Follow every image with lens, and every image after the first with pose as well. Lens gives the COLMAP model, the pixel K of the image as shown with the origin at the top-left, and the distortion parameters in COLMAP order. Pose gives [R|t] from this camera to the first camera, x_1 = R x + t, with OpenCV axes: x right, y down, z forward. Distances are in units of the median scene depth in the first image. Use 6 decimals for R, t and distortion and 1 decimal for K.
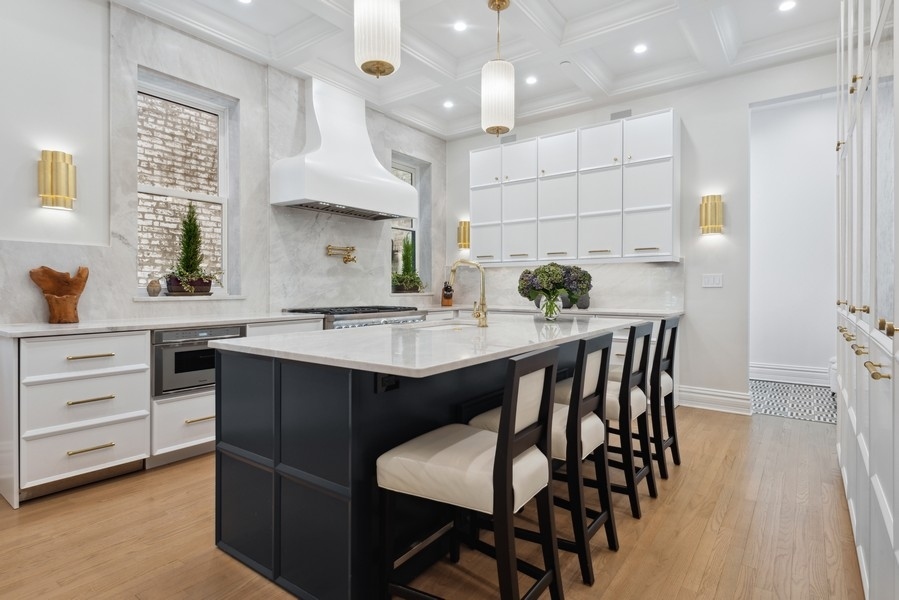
lens RADIAL K [[476.2, 0, 449.3], [0, 476.2, 290.3], [0, 0, 1]] dist [0.014529, -0.000054]
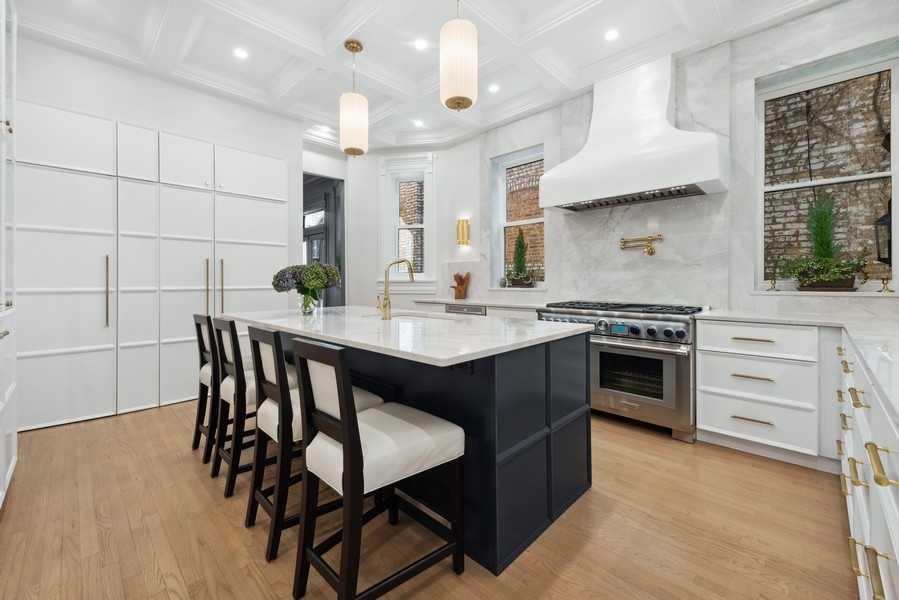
lens RADIAL K [[372.7, 0, 449.4], [0, 372.7, 280.5], [0, 0, 1]] dist [-0.000469, -0.000093]
pose [[-0.140234, -0.005516, -0.990103, 0.589893], [-0.004232, 0.999979, -0.004972, -0.004458], [0.990109, 0.003492, -0.140255, 0.823481]]
